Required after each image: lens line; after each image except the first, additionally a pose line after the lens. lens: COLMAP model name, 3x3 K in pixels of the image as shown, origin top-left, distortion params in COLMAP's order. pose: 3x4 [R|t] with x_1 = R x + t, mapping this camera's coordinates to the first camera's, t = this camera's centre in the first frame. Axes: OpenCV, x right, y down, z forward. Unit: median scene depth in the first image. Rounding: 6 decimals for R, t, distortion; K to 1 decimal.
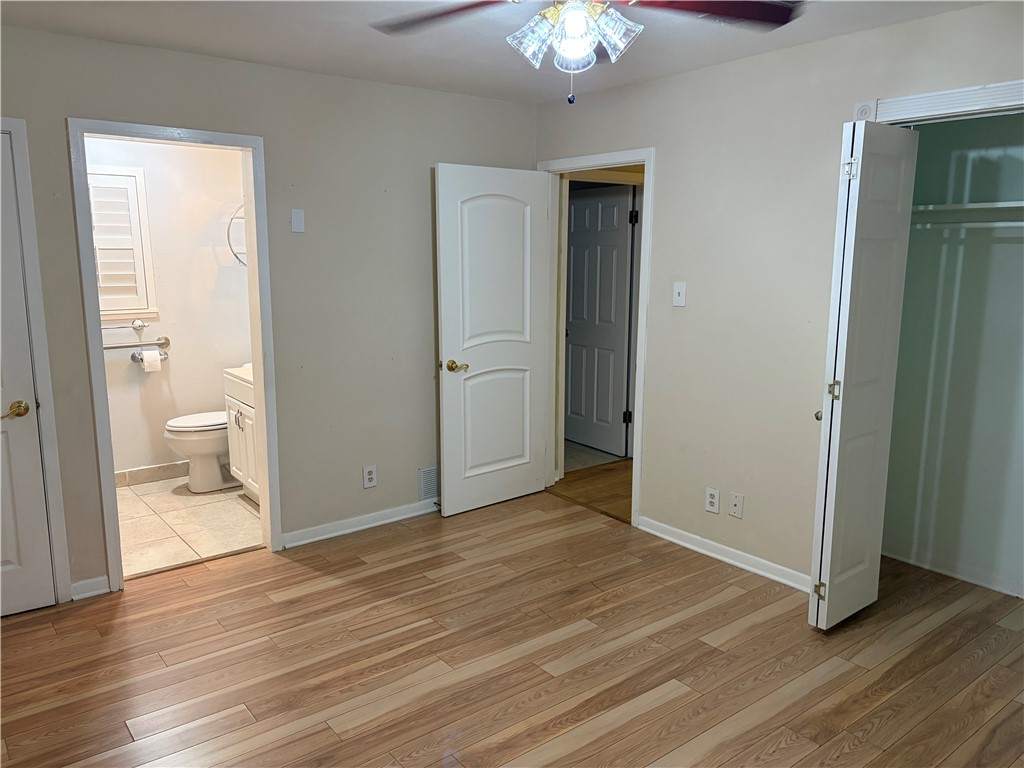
lens RADIAL K [[772.8, 0, 511.4], [0, 772.8, 389.6], [0, 0, 1]] dist [-0.000999, -0.005721]
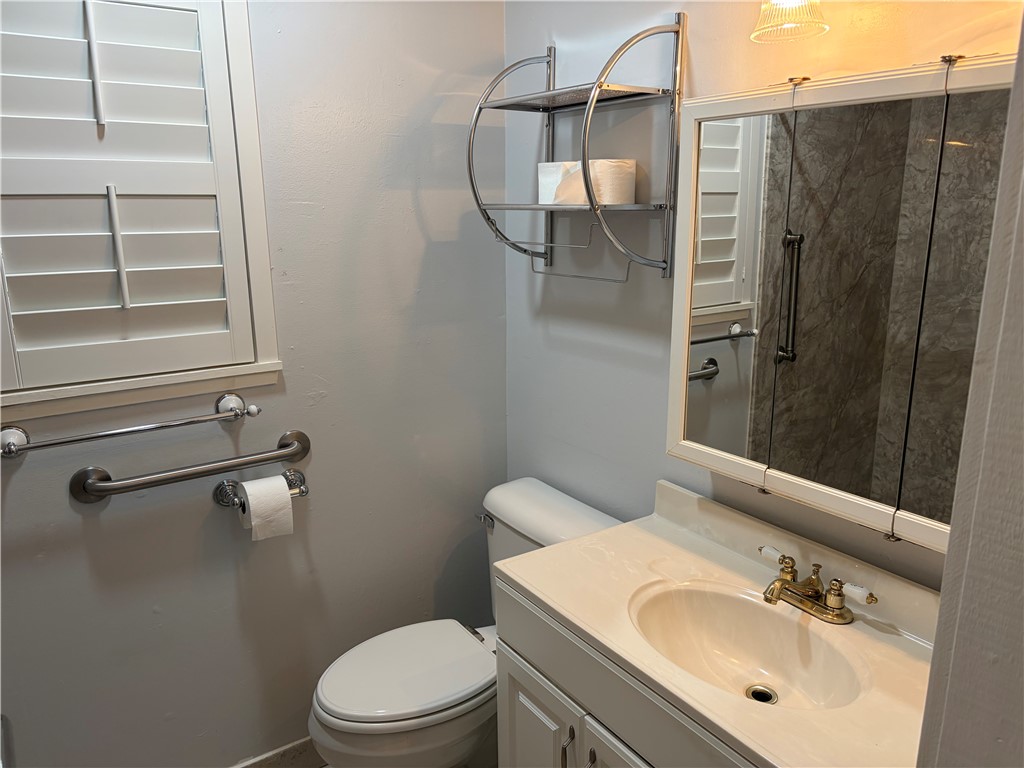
lens RADIAL K [[772.8, 0, 512.1], [0, 772.8, 379.4], [0, 0, 1]] dist [-0.000999, -0.005721]
pose [[0.998820, 0.005908, -0.048214, -0.334266], [-0.003201, 0.998424, 0.056029, -0.117980], [0.048469, -0.055808, 0.997264, 0.646406]]
